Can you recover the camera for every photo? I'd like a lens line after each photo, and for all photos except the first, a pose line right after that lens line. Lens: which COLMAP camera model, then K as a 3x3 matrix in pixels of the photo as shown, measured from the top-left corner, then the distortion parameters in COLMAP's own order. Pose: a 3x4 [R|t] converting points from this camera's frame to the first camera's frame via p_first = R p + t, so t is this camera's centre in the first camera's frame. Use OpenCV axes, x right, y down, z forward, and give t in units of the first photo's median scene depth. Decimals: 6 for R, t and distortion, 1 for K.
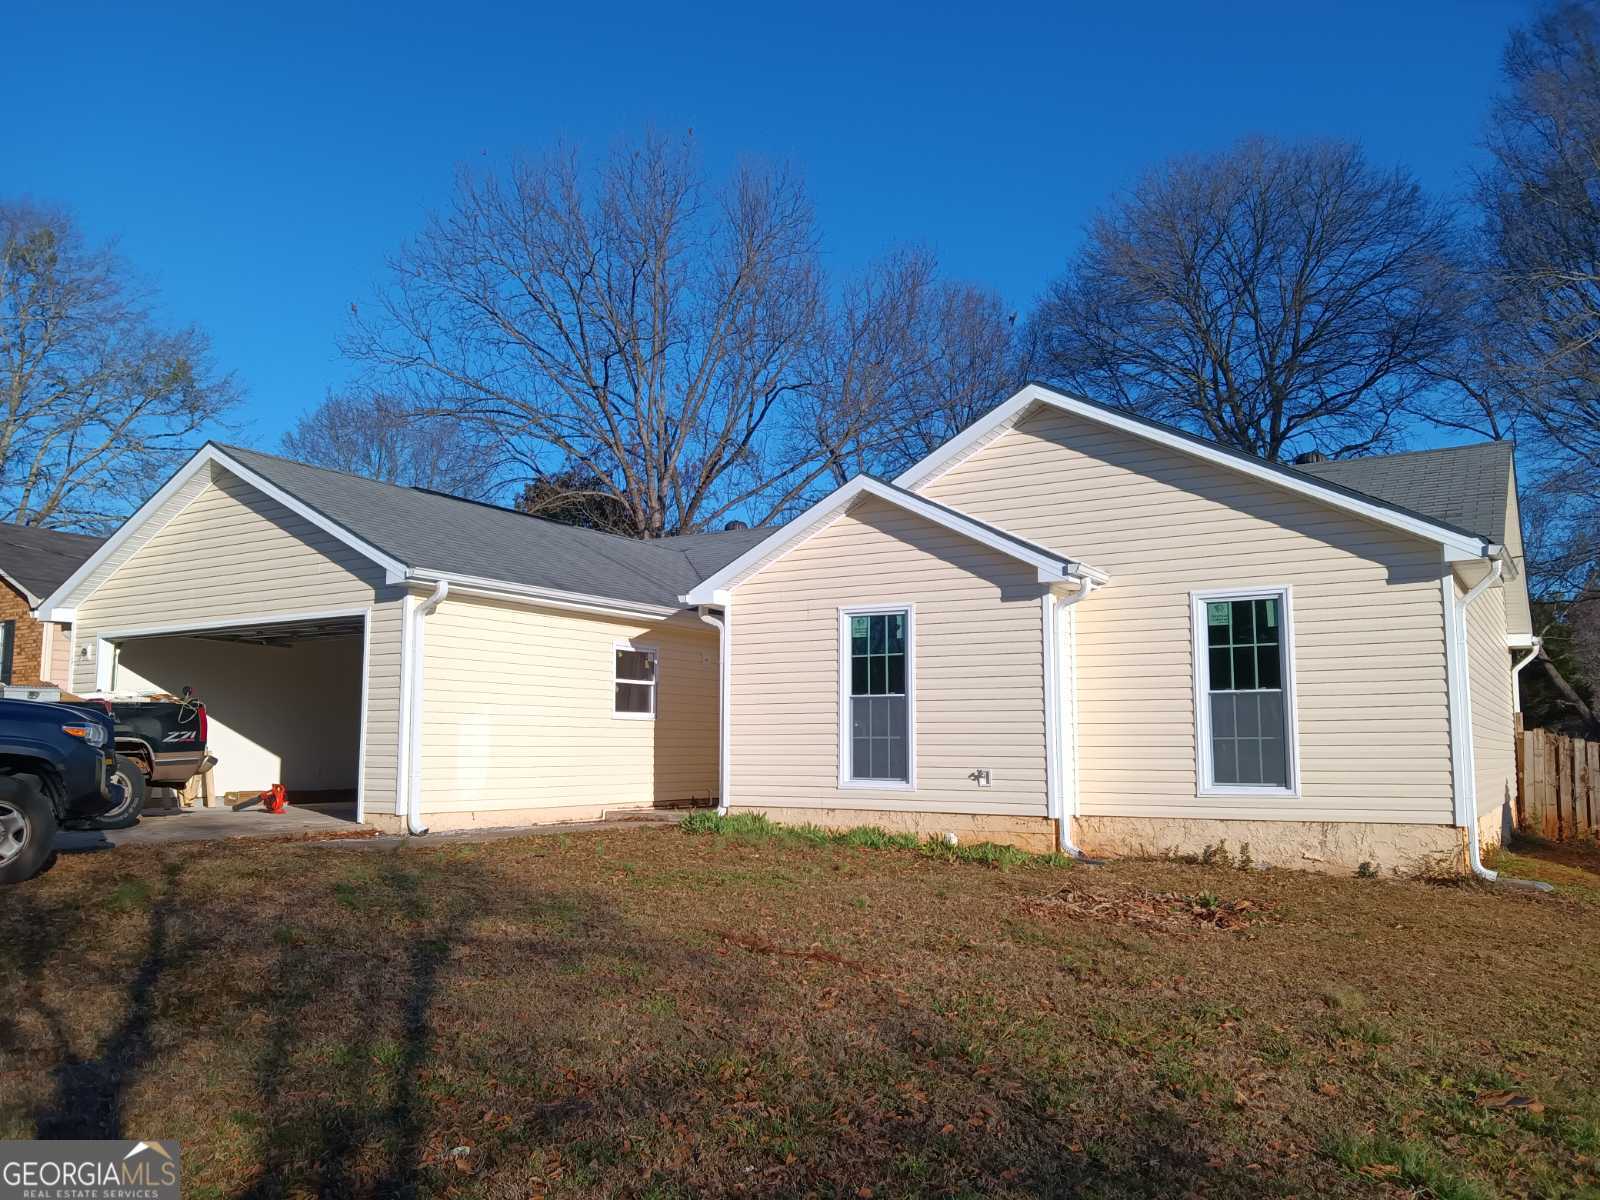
lens RADIAL K [[1298.1, 0, 800.0], [0, 1298.1, 600.0], [0, 0, 1]] dist [0.148208, -0.243541]
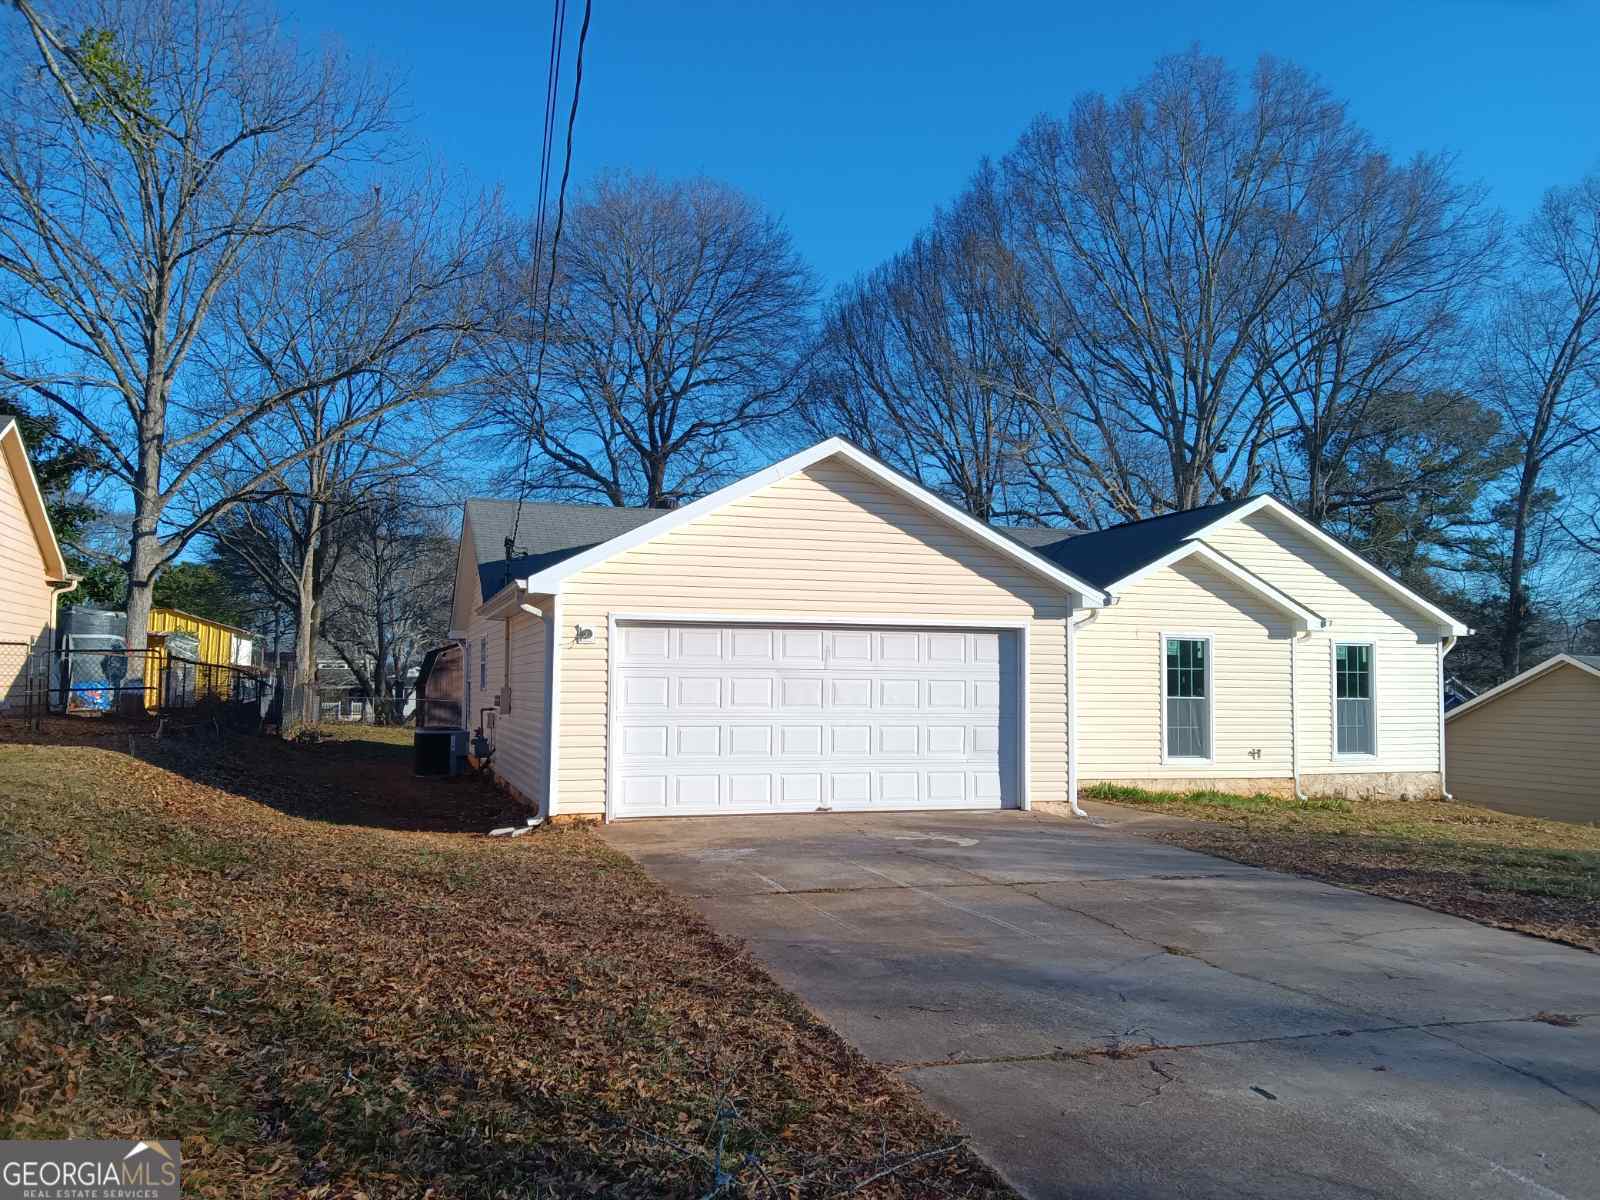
lens RADIAL K [[1298.1, 0, 800.0], [0, 1298.1, 600.0], [0, 0, 1]] dist [0.148208, -0.243541]
pose [[0.571553, 0.080548, 0.816603, -1.348364], [-0.081510, 0.995822, -0.041176, 0.060850], [-0.816507, -0.043027, 0.575730, 0.524227]]
